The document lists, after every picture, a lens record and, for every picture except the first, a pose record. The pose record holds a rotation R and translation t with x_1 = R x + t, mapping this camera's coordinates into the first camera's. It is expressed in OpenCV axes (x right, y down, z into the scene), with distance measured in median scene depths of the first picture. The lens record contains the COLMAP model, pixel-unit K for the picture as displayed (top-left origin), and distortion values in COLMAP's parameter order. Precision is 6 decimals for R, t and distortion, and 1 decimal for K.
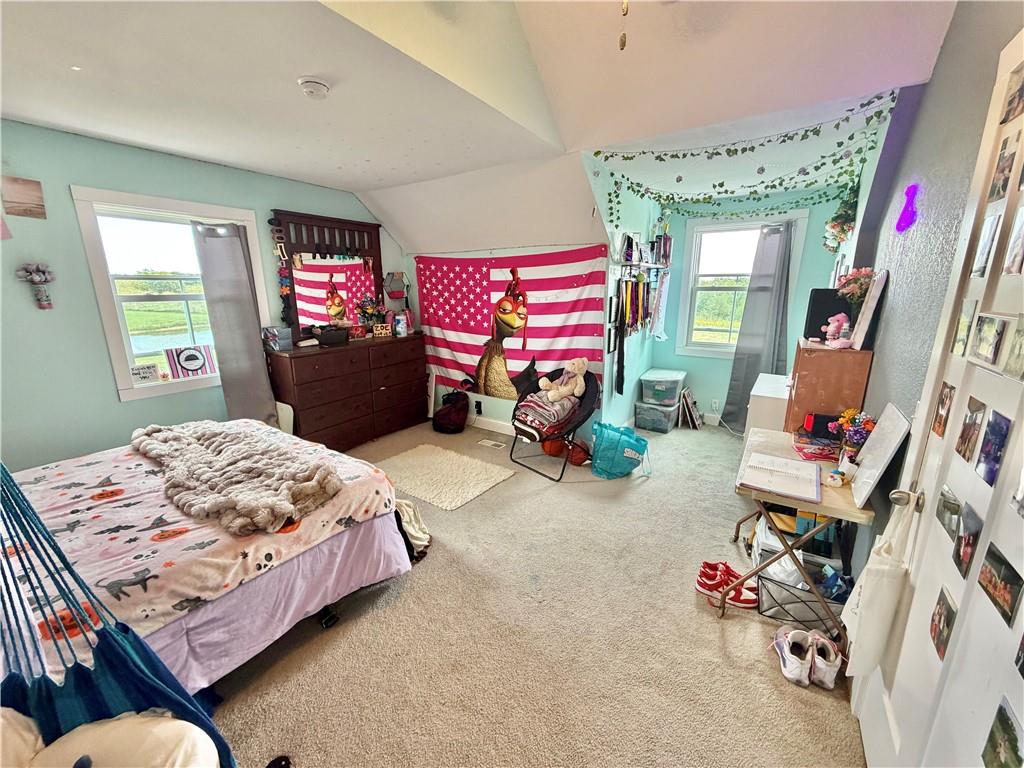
lens RADIAL K [[403.9, 0, 513.2], [0, 403.9, 384.9], [0, 0, 1]] dist [-0.001362, 0.000323]
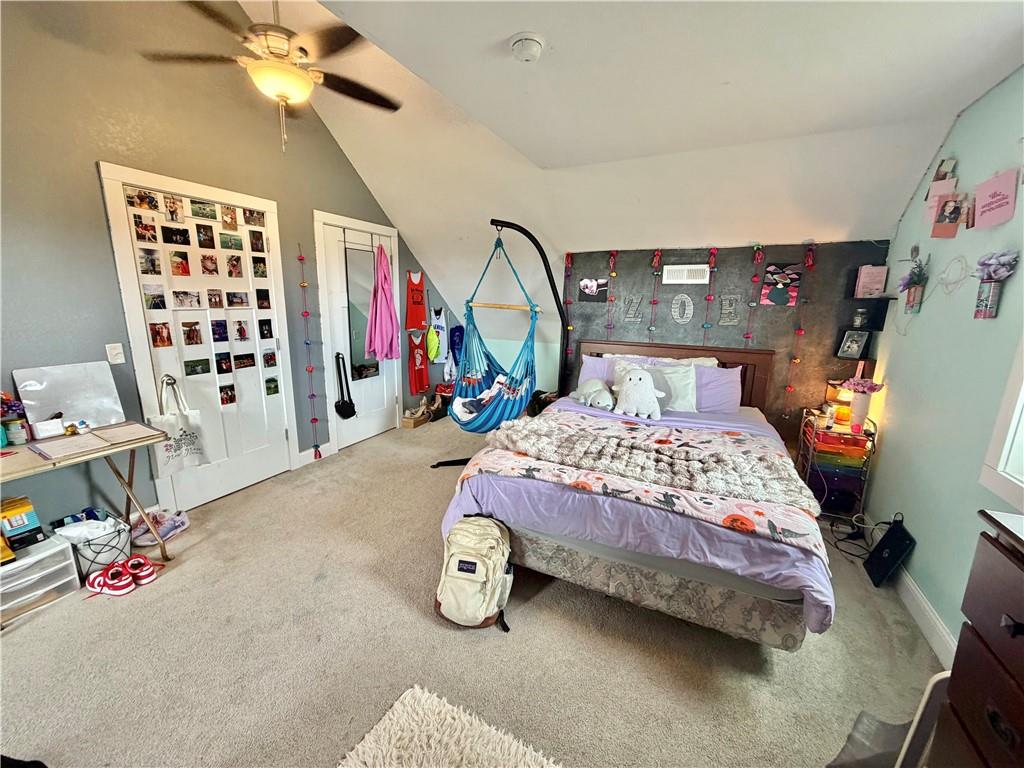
lens RADIAL K [[403.9, 0, 512.2], [0, 403.9, 383.5], [0, 0, 1]] dist [-0.001362, 0.000323]
pose [[-0.989874, 0.006588, -0.141794, -0.333982], [-0.054294, 0.905388, 0.421100, -0.475260], [0.131153, 0.424535, -0.895862, 2.197295]]
